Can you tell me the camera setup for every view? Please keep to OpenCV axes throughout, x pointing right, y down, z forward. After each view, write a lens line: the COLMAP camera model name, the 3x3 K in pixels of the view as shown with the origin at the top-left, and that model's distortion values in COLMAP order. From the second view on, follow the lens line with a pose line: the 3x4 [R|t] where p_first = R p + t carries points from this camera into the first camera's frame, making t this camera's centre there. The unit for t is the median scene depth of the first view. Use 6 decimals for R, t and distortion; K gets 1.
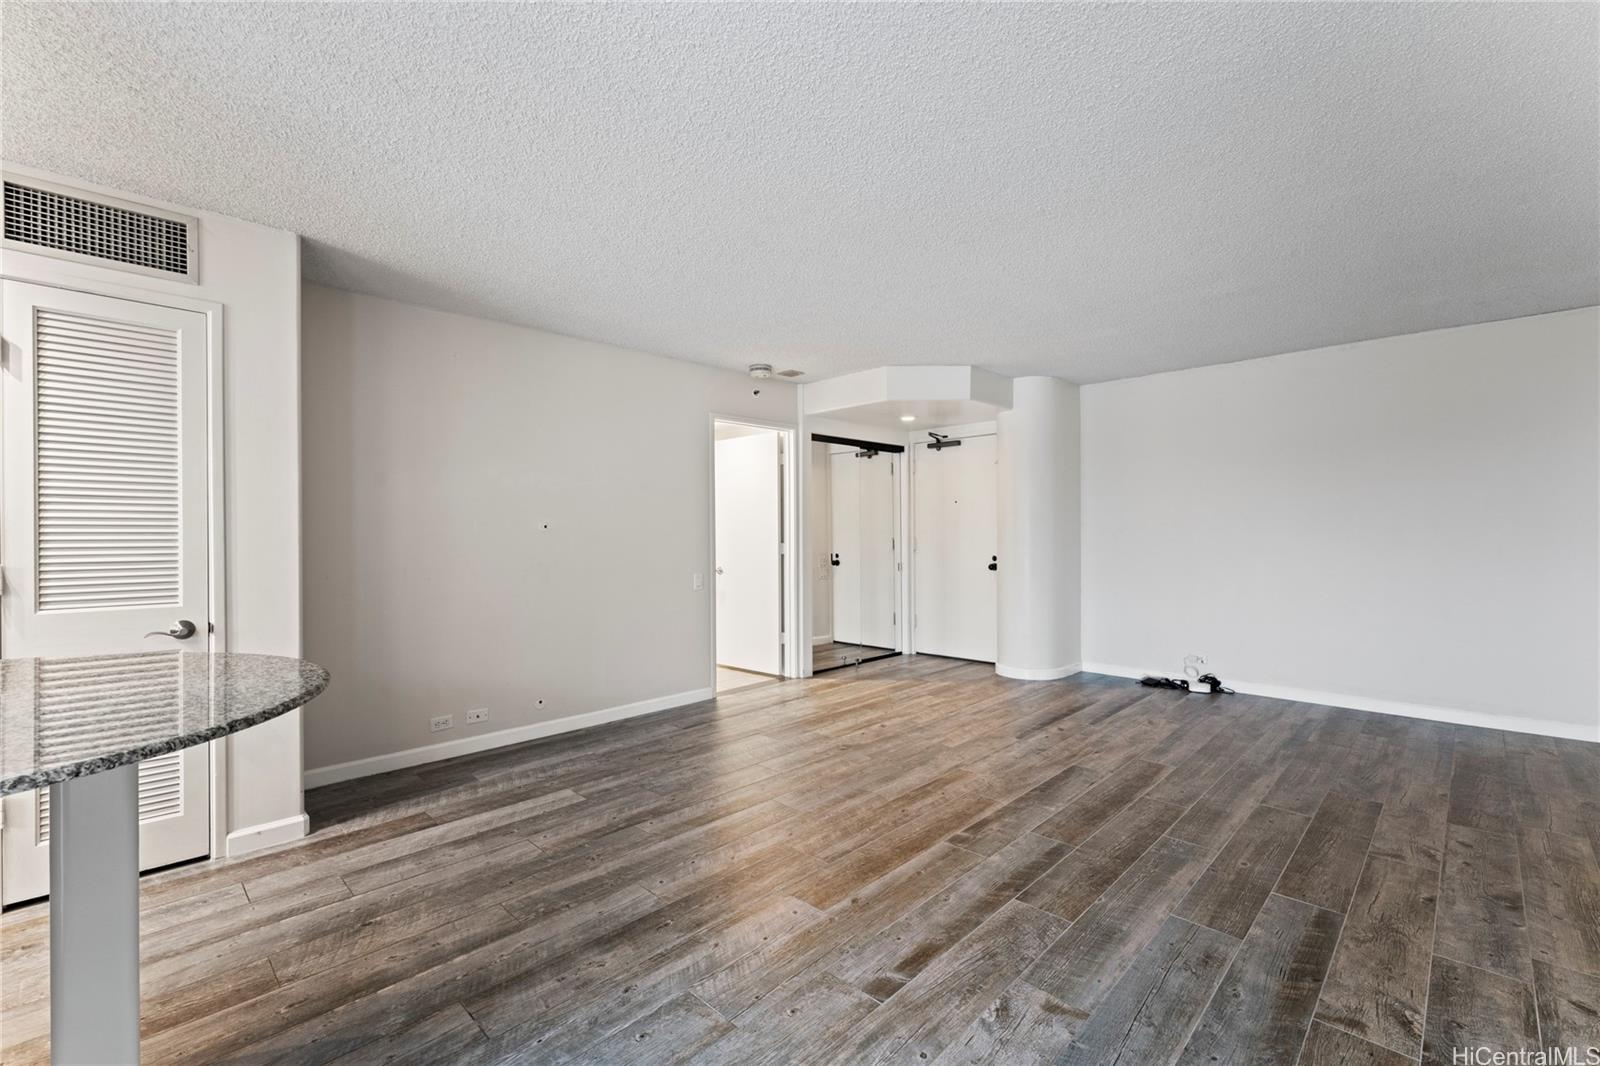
lens RADIAL K [[682.1, 0, 797.8], [0, 682.1, 538.0], [0, 0, 1]] dist [0.003226, 0.000212]
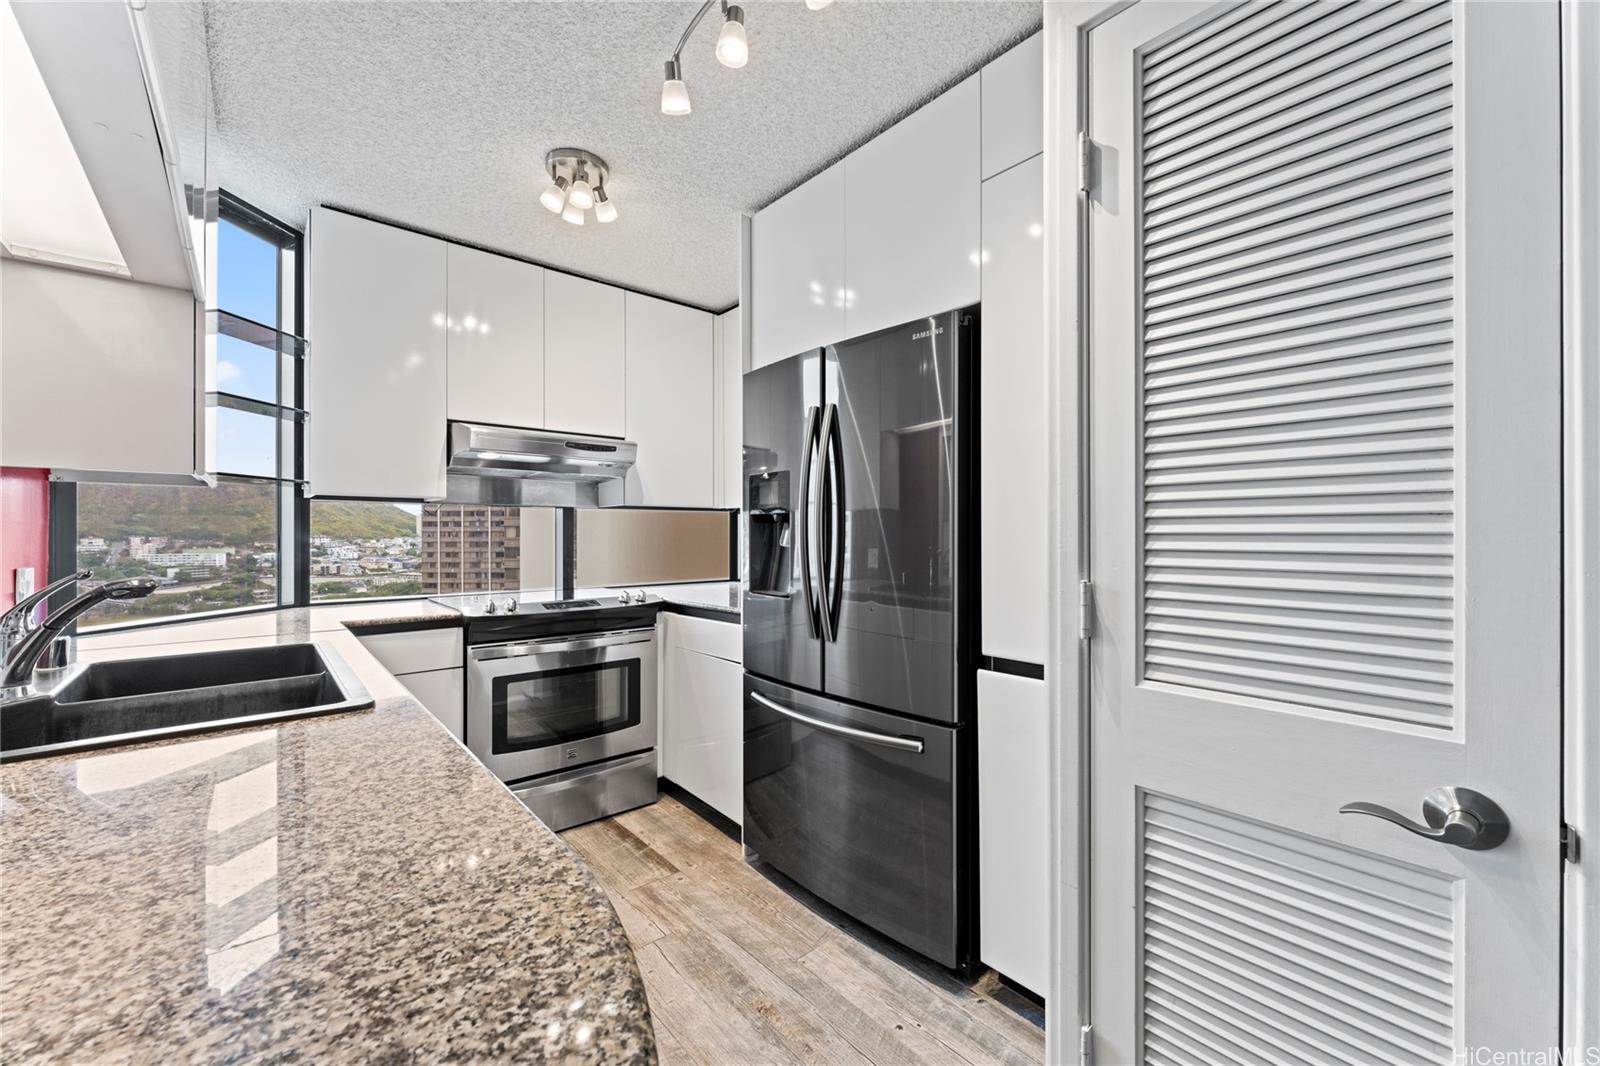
lens RADIAL K [[635.3, 0, 797.6], [0, 635.3, 533.2], [0, 0, 1]] dist [0.001505, 0.000456]
pose [[-0.077869, 0.003535, -0.996957, -0.415025], [-0.000093, 0.999994, 0.003553, 0.000711], [0.996964, 0.000369, -0.077868, 0.510622]]
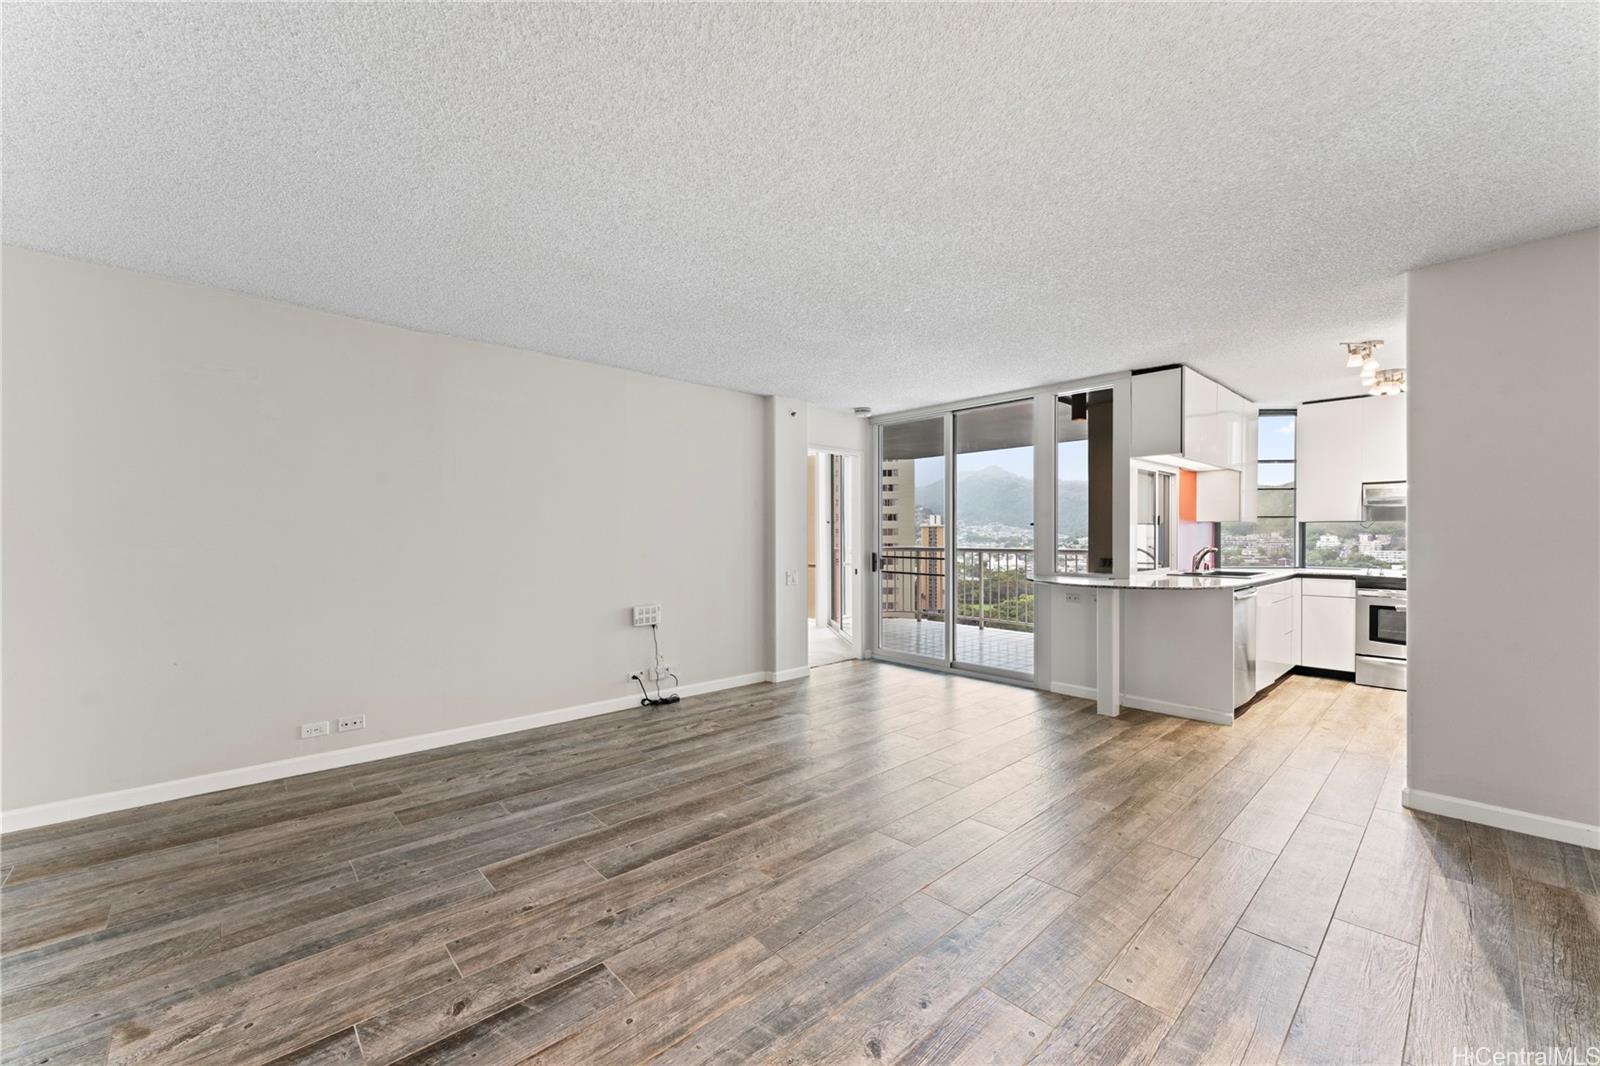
lens RADIAL K [[635.3, 0, 795.6], [0, 635.3, 536.9], [0, 0, 1]] dist [0.001505, 0.000456]
pose [[-0.999018, 0.008294, 0.043528, 0.183933], [0.008536, 0.999949, 0.005389, -0.017638], [-0.043481, 0.005755, -0.999038, 1.647985]]
